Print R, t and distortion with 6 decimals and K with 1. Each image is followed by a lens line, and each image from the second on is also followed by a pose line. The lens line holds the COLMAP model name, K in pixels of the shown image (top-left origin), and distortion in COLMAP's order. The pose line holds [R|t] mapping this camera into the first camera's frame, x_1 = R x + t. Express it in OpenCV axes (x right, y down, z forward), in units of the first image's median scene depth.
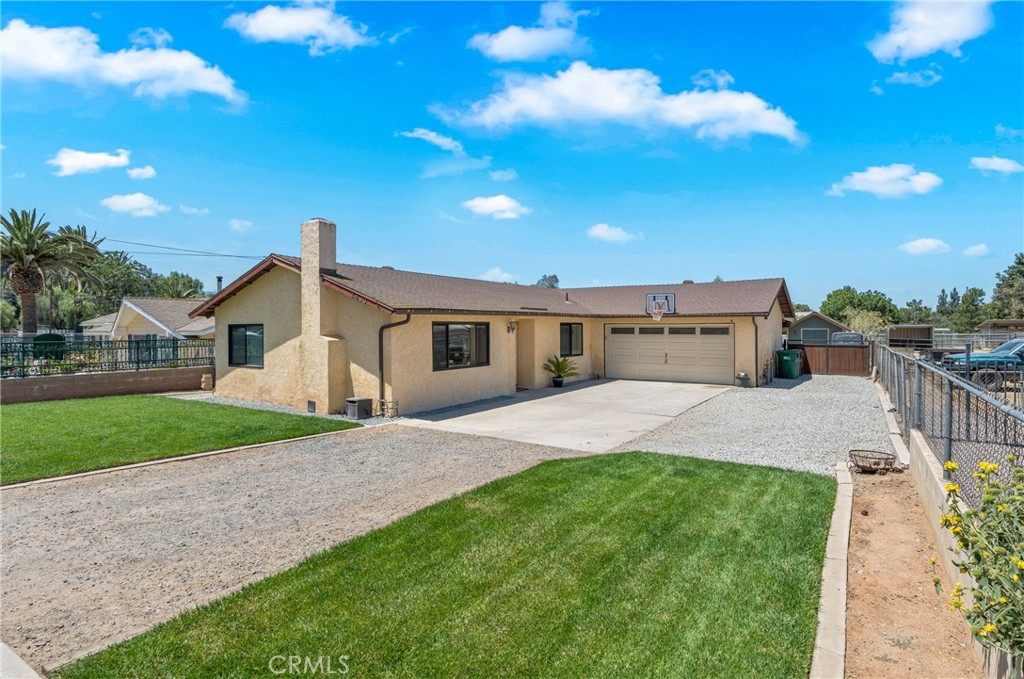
lens RADIAL K [[497.4, 0, 532.1], [0, 497.4, 330.5], [0, 0, 1]] dist [0.002886, 0.000541]
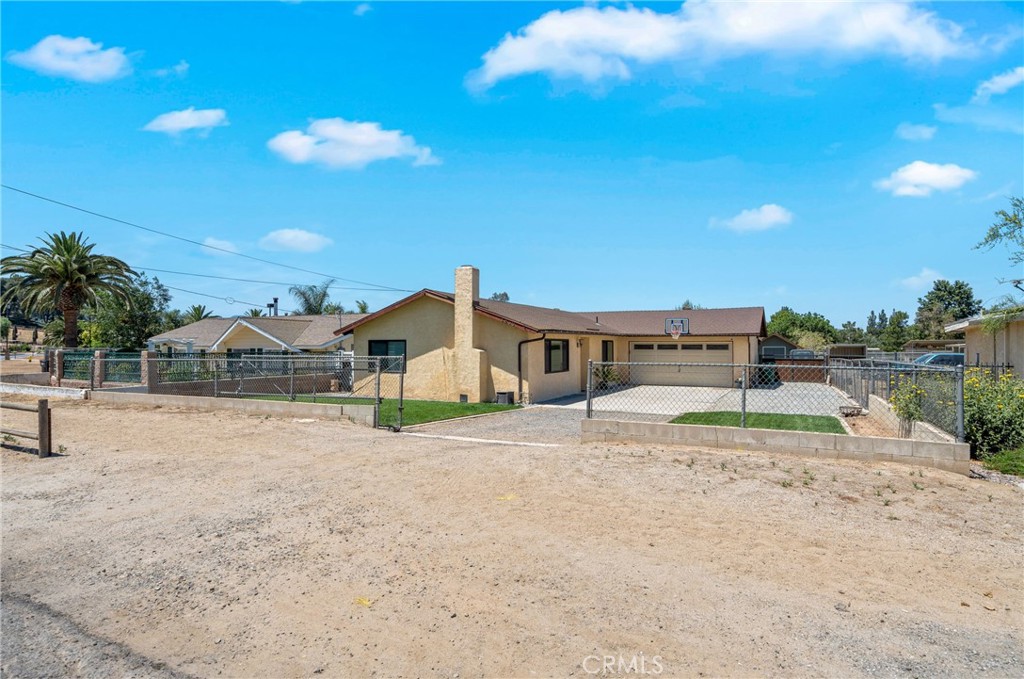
lens RADIAL K [[525.2, 0, 512.0], [0, 525.2, 339.5], [0, 0, 1]] dist [-0.000216, 0.000206]
pose [[0.996080, 0.005331, 0.088293, -0.354833], [-0.003680, 0.999815, -0.018855, 0.010998], [-0.088377, 0.018456, 0.995916, -0.404596]]
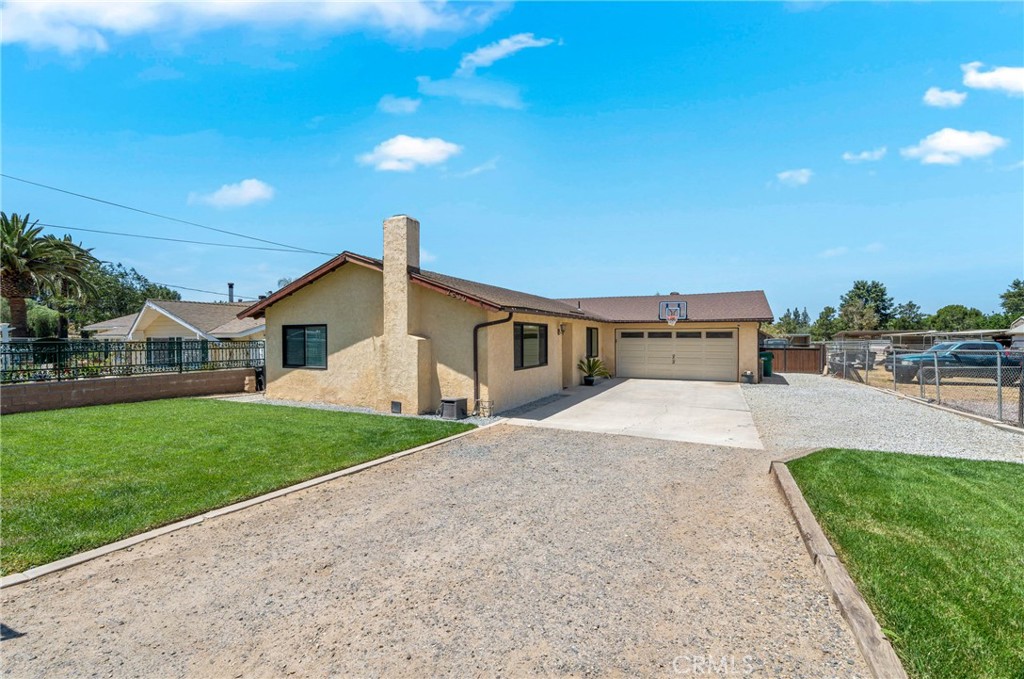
lens RADIAL K [[411.3, 0, 514.9], [0, 411.3, 344.2], [0, 0, 1]] dist [0.000896, -0.000246]
pose [[0.993110, 0.000542, 0.117183, -0.247430], [-0.001736, 0.999948, 0.010085, 0.016291], [-0.117171, -0.010218, 0.993059, 0.137293]]
